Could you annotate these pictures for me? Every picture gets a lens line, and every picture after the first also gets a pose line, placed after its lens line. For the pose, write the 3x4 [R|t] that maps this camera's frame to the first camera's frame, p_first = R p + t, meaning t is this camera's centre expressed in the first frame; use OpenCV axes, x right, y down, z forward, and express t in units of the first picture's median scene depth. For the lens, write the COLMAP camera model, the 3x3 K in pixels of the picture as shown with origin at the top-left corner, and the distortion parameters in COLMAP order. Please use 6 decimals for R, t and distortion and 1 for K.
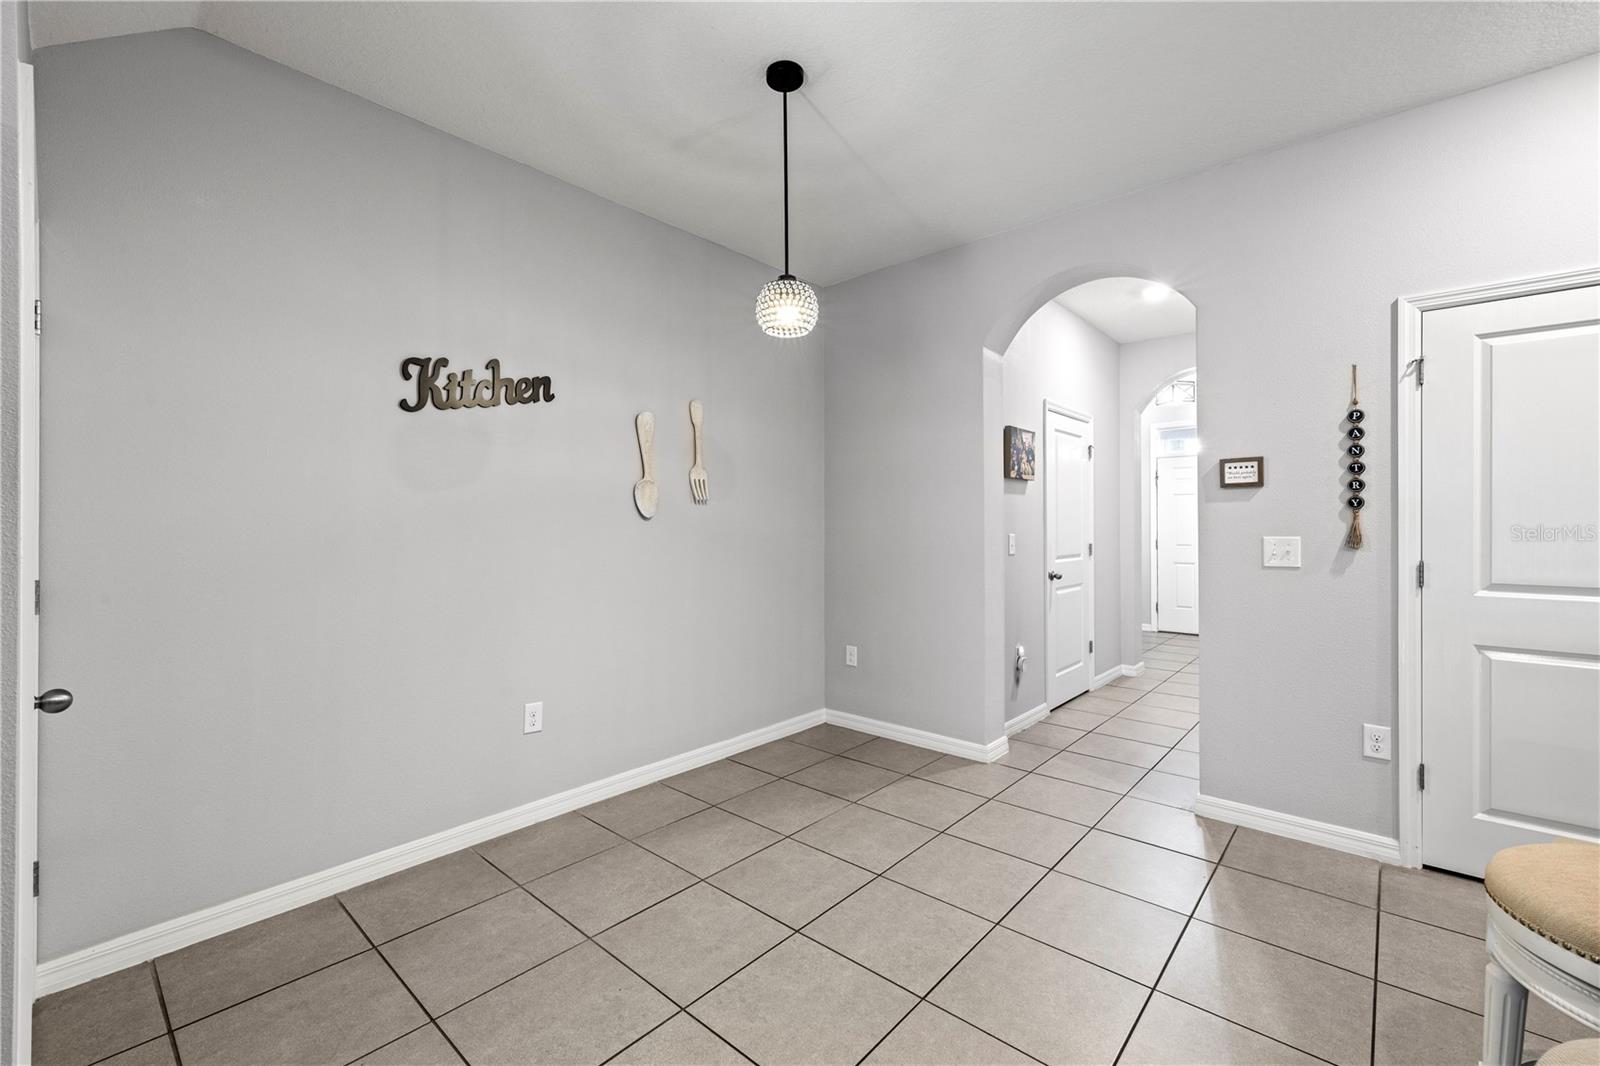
lens RADIAL K [[675.4, 0, 795.8], [0, 675.4, 523.0], [0, 0, 1]] dist [0.001339, 0.000833]
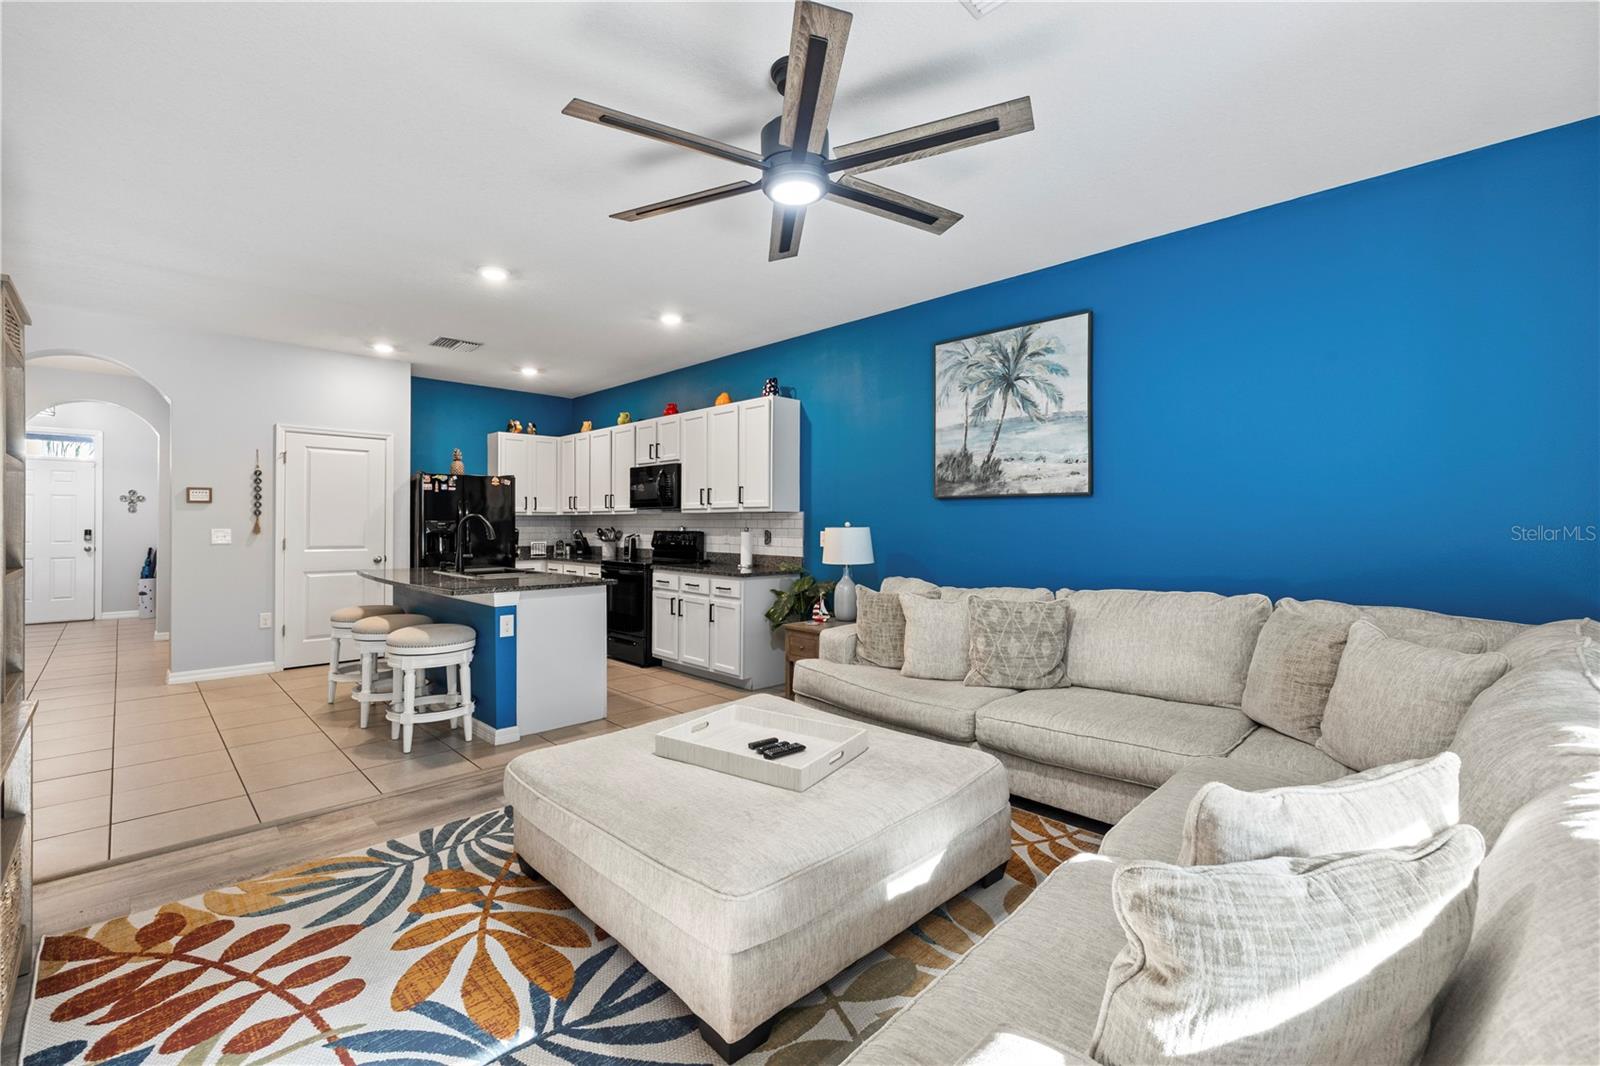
lens RADIAL K [[675.4, 0, 788.6], [0, 675.4, 523.5], [0, 0, 1]] dist [0.001339, 0.000833]
pose [[0.065752, 0.003558, 0.997830, -1.217547], [-0.004082, 0.999986, -0.003297, 0.005036], [-0.997828, -0.003857, 0.065766, -0.838730]]
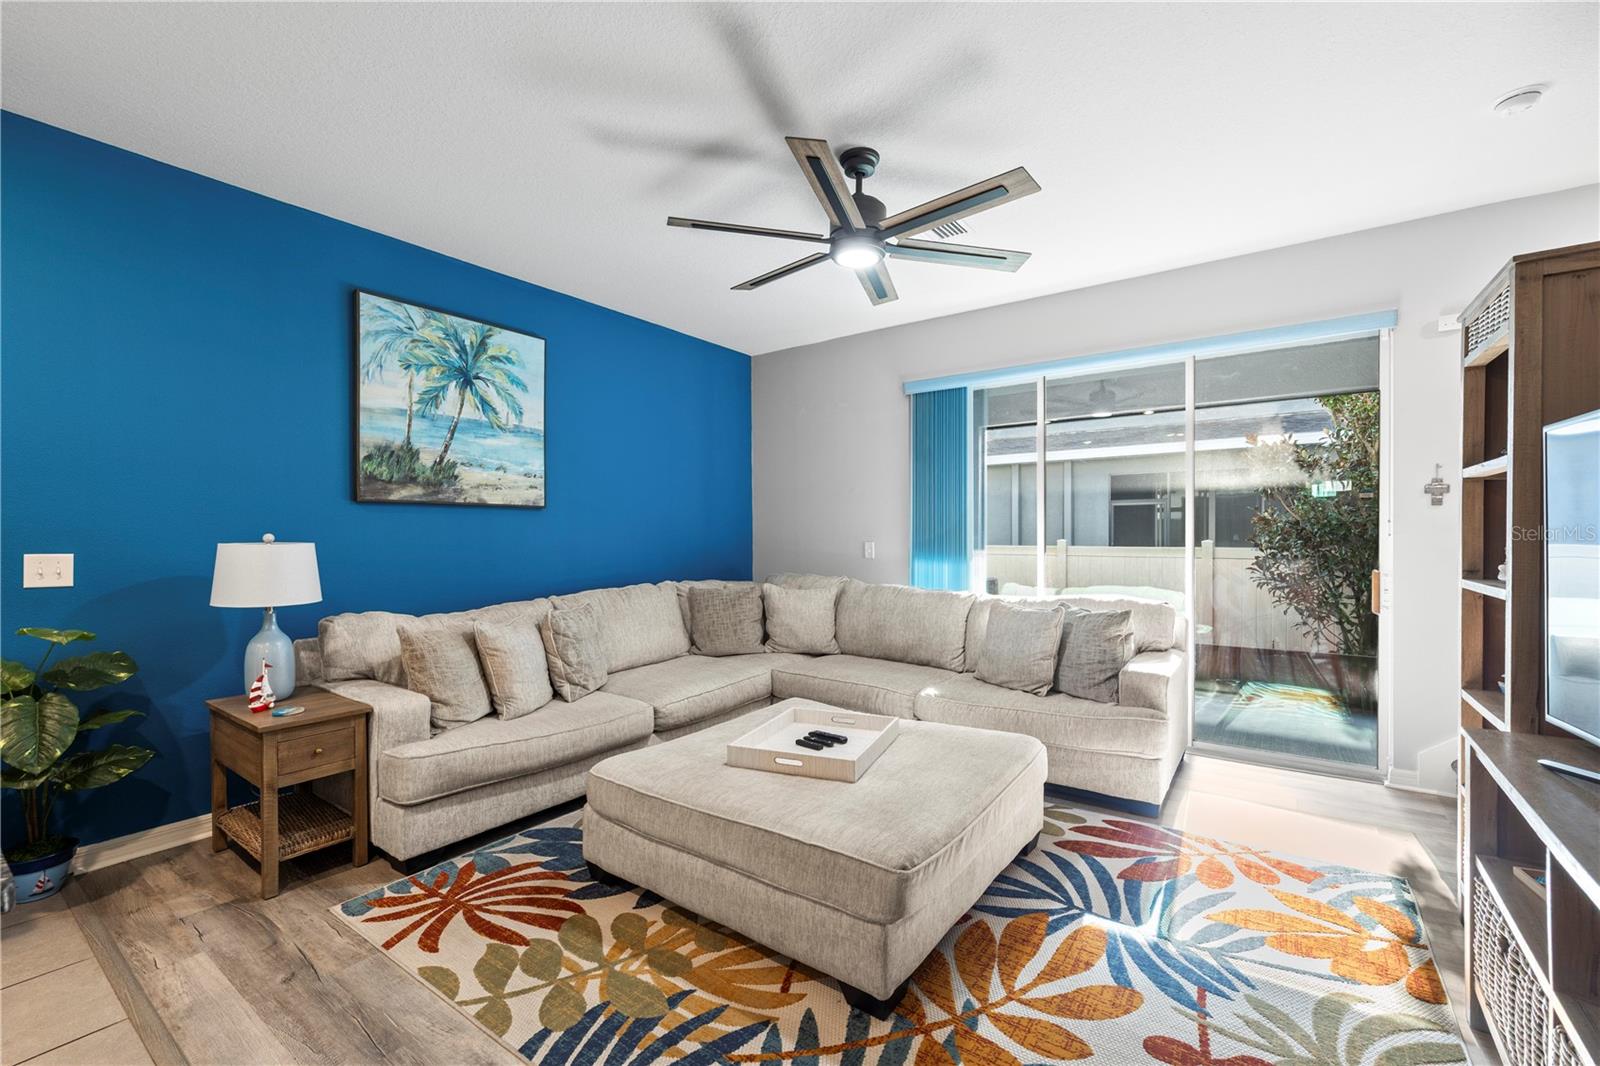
lens RADIAL K [[675.4, 0, 801.0], [0, 675.4, 543.9], [0, 0, 1]] dist [0.001339, 0.000833]
pose [[-0.994575, 0.008260, -0.103692, -0.158973], [0.007081, 0.999906, 0.011732, 0.004040], [0.103779, 0.010934, -0.994540, 0.240763]]
